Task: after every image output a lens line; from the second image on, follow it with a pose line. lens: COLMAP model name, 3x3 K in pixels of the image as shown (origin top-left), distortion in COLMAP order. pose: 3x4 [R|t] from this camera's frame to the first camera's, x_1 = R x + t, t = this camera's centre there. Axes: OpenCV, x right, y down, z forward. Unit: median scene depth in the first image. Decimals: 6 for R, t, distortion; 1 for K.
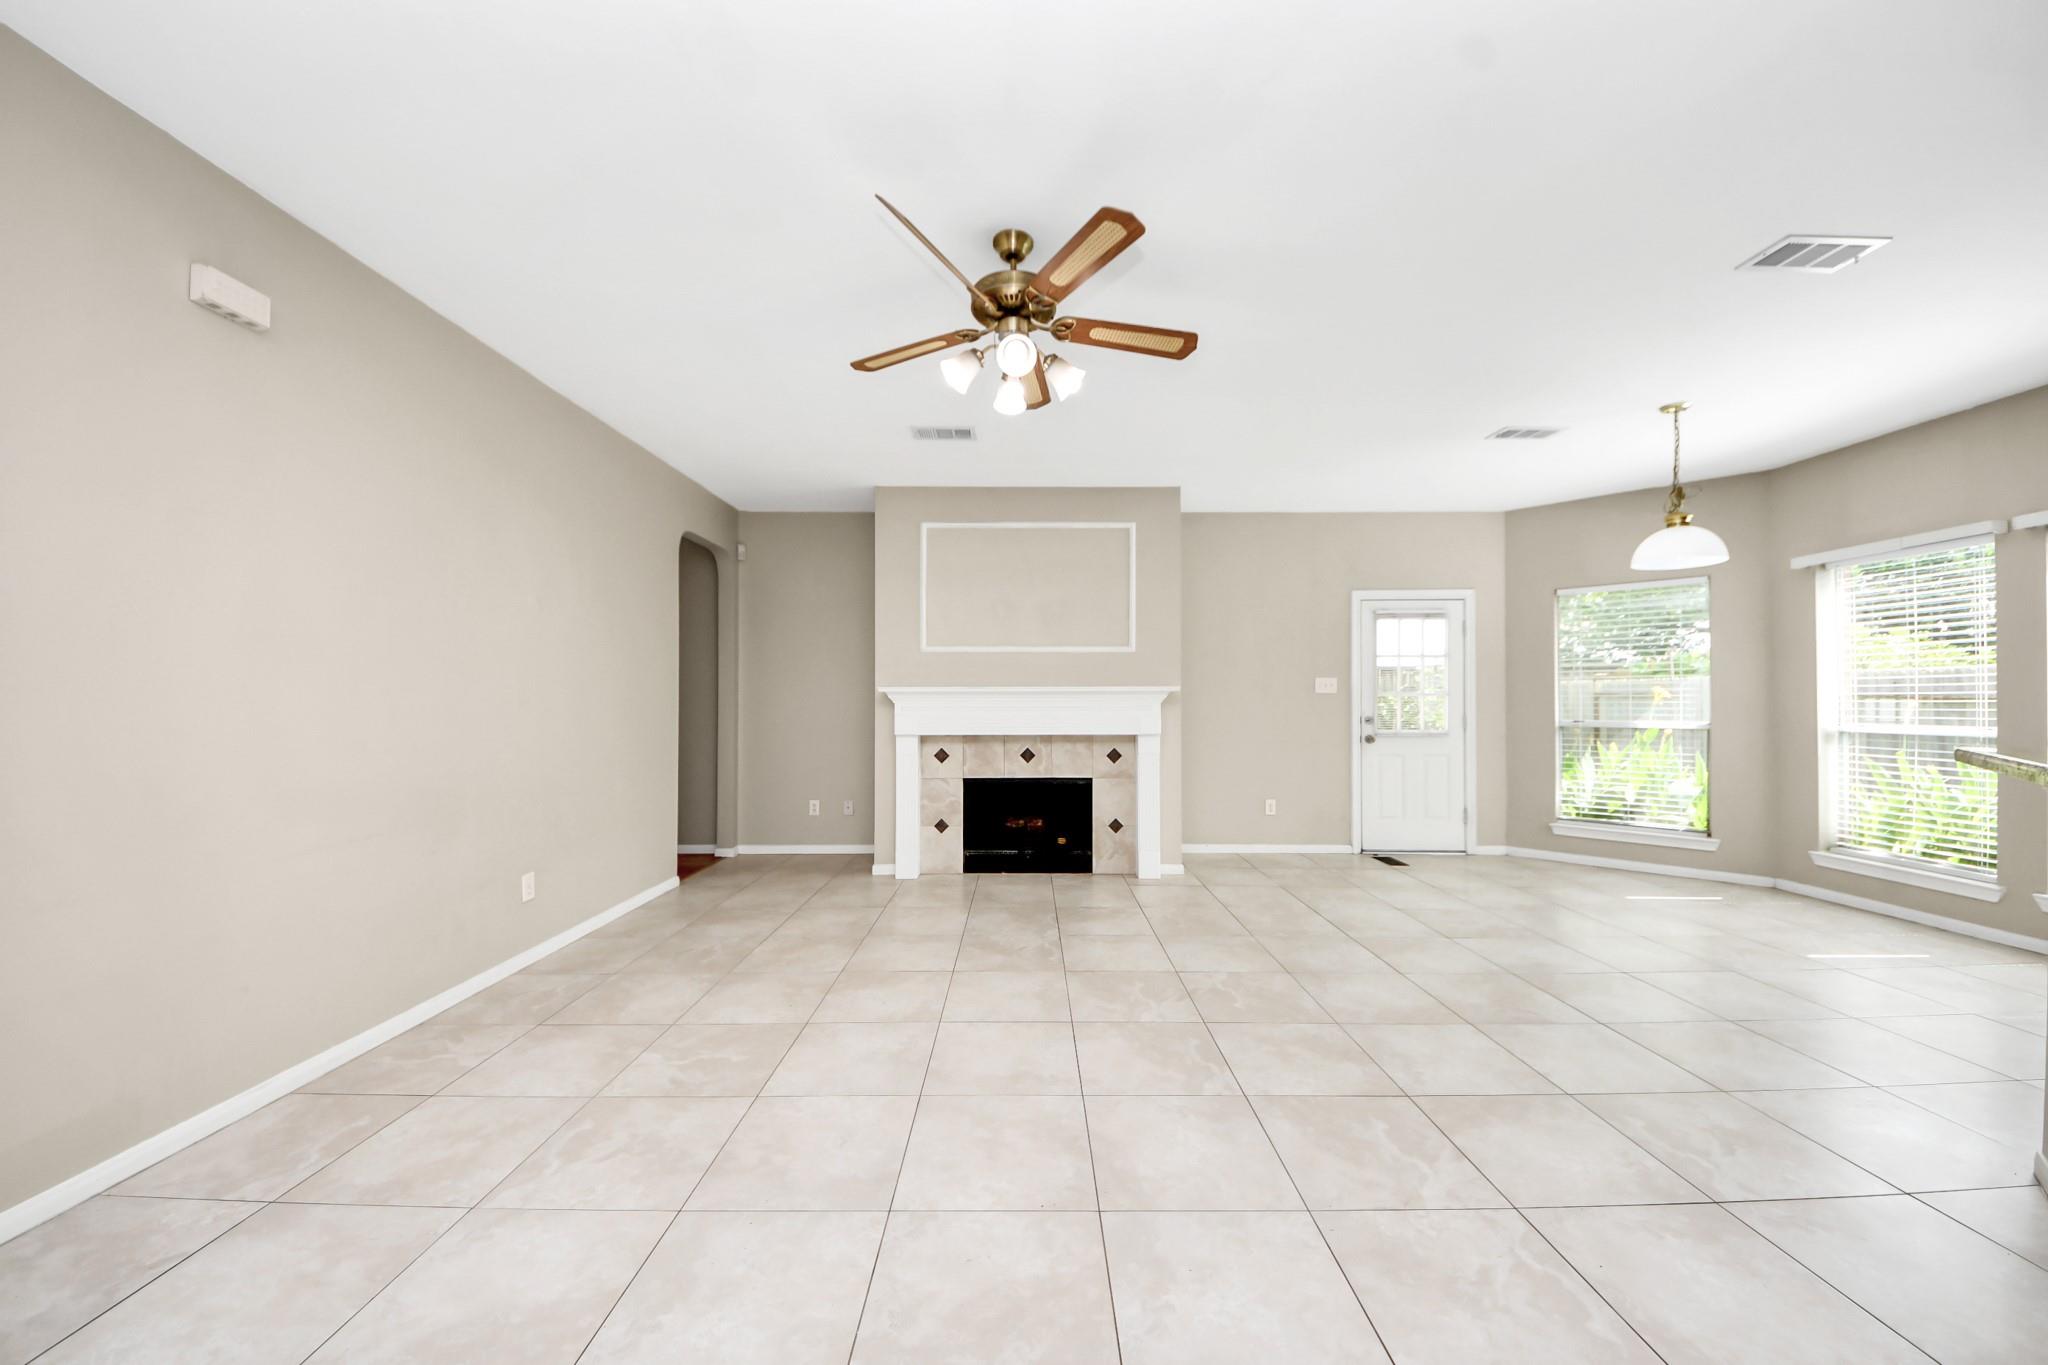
lens RADIAL K [[714.9, 0, 1018.8], [0, 714.9, 695.9], [0, 0, 1]] dist [0.026405, -0.016850]
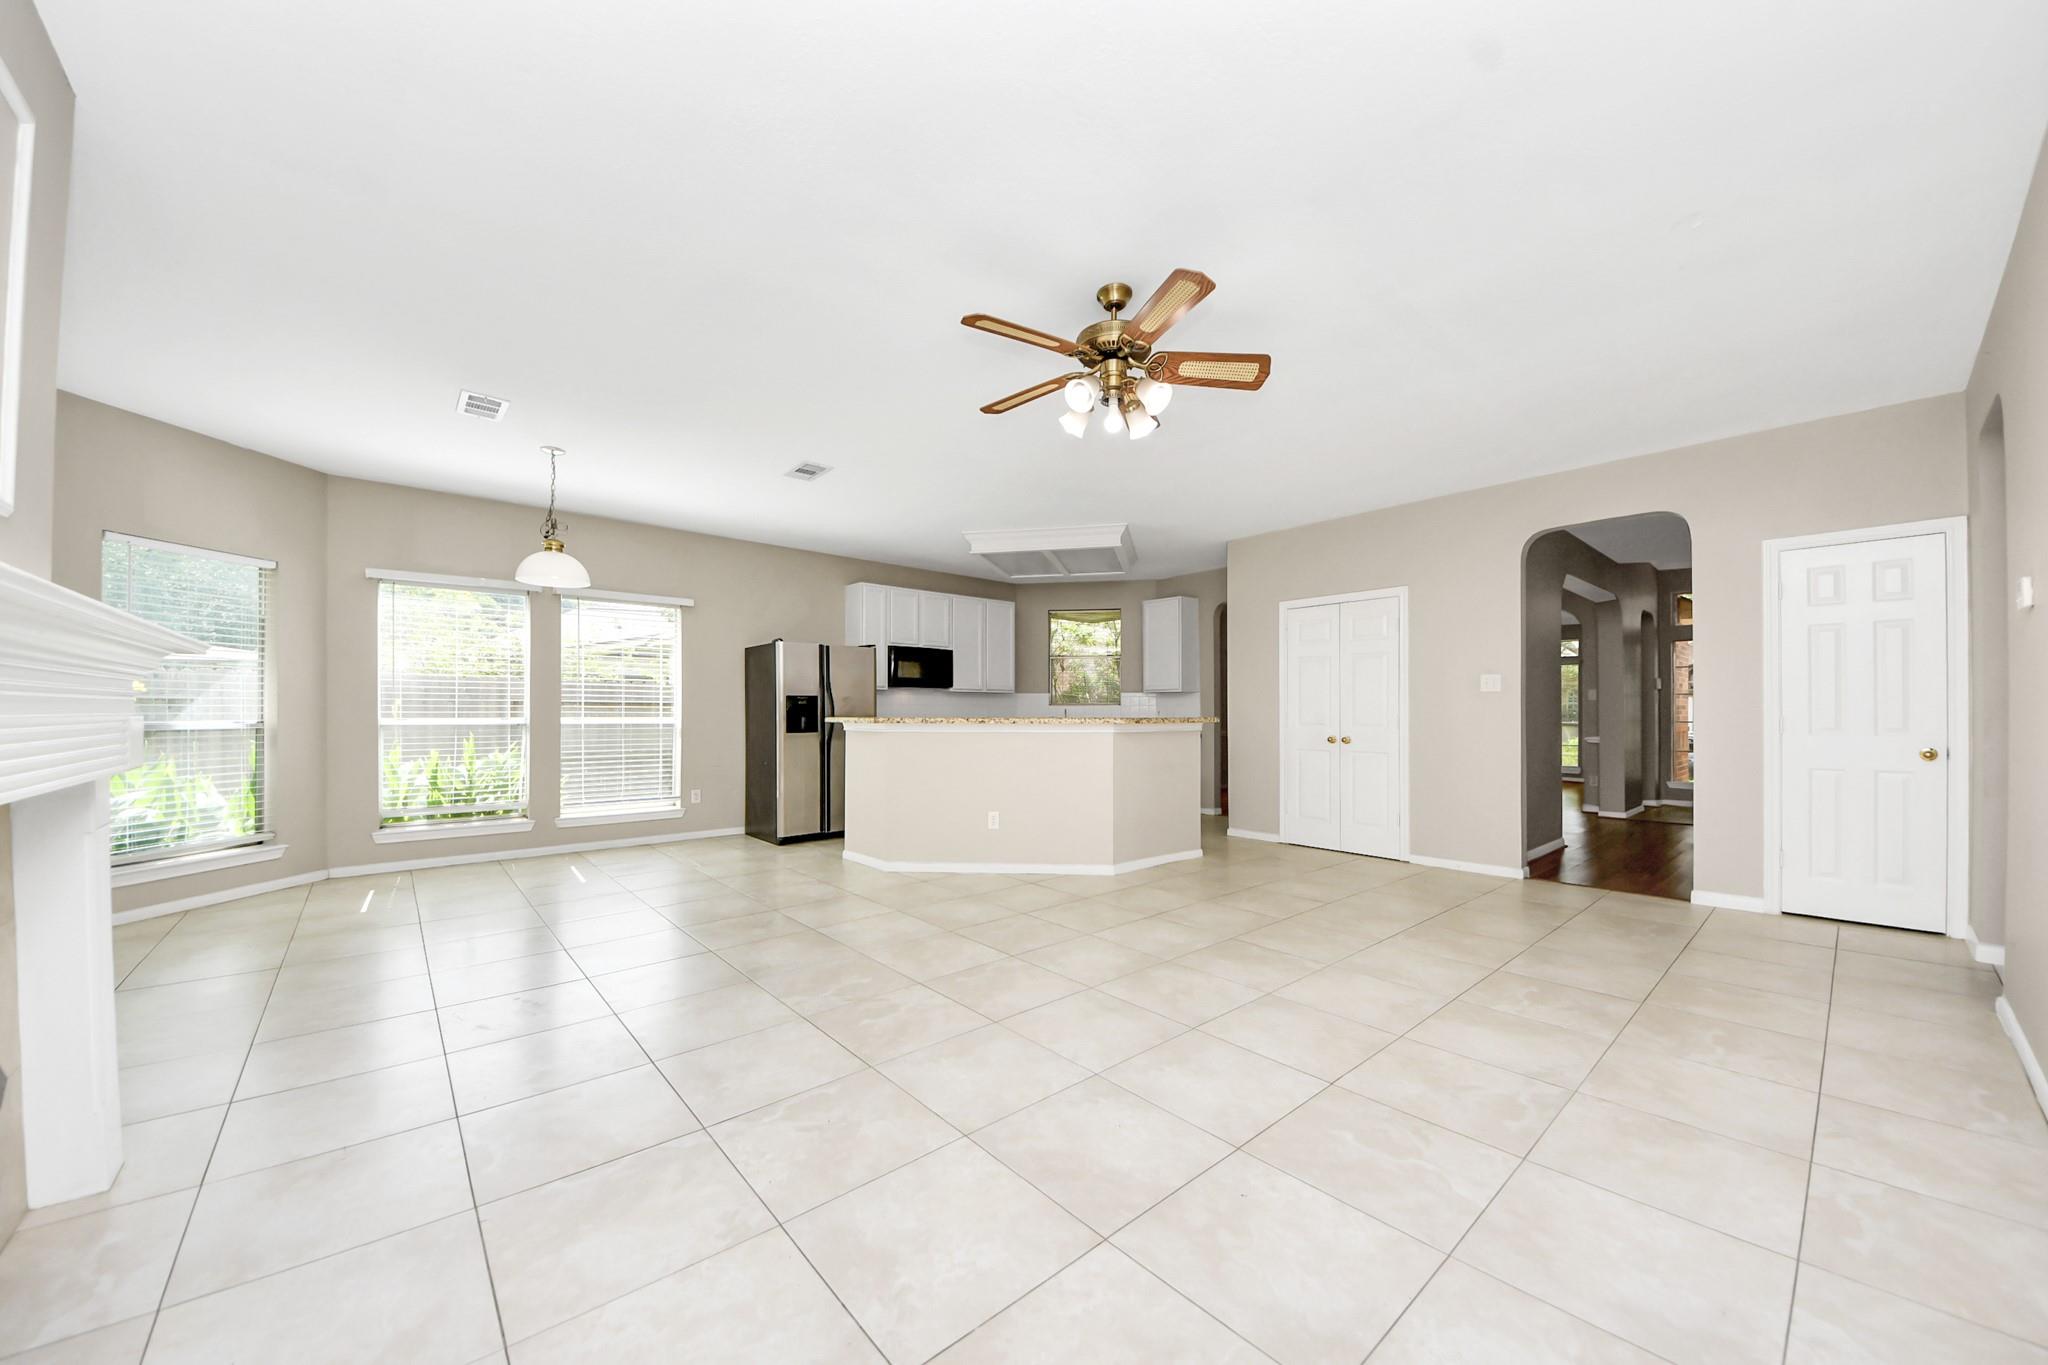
lens RADIAL K [[728.7, 0, 1021.0], [0, 728.7, 708.4], [0, 0, 1]] dist [-0.000807, -0.003392]
pose [[-0.660078, 0.001135, 0.751196, -0.362793], [-0.006154, 0.999957, -0.006918, 0.021053], [-0.751172, -0.009189, -0.660043, 0.863798]]
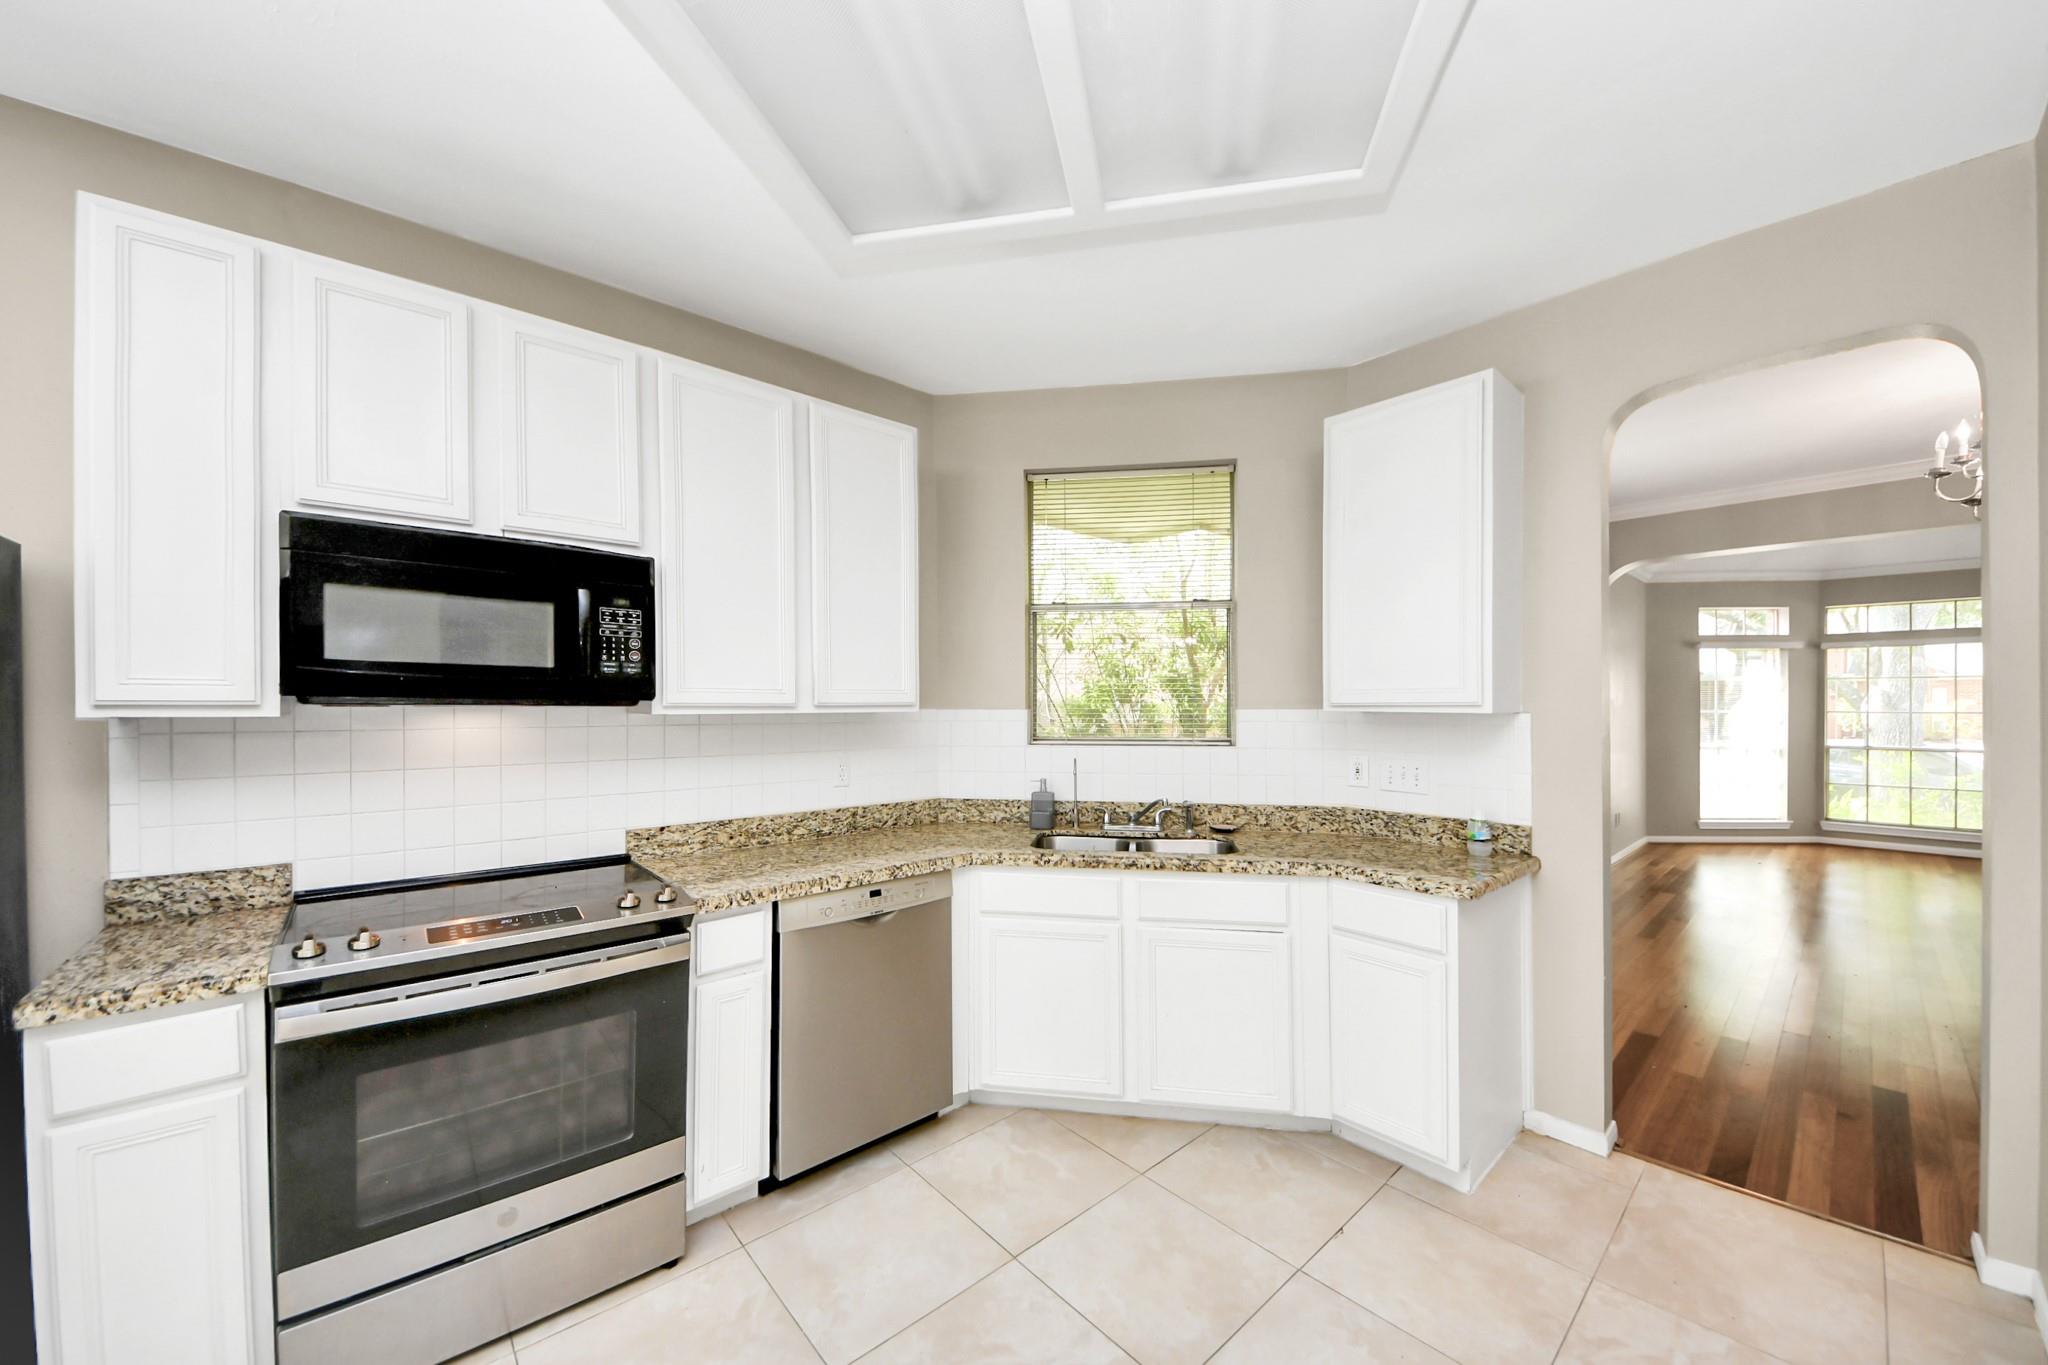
lens RADIAL K [[728.7, 0, 1021.0], [0, 728.7, 708.4], [0, 0, 1]] dist [-0.000807, -0.003392]
pose [[-0.663003, 0.003696, 0.748608, 0.441086], [0.001416, 0.999992, -0.003683, -0.026372], [-0.748616, -0.001382, -0.663003, 0.081878]]
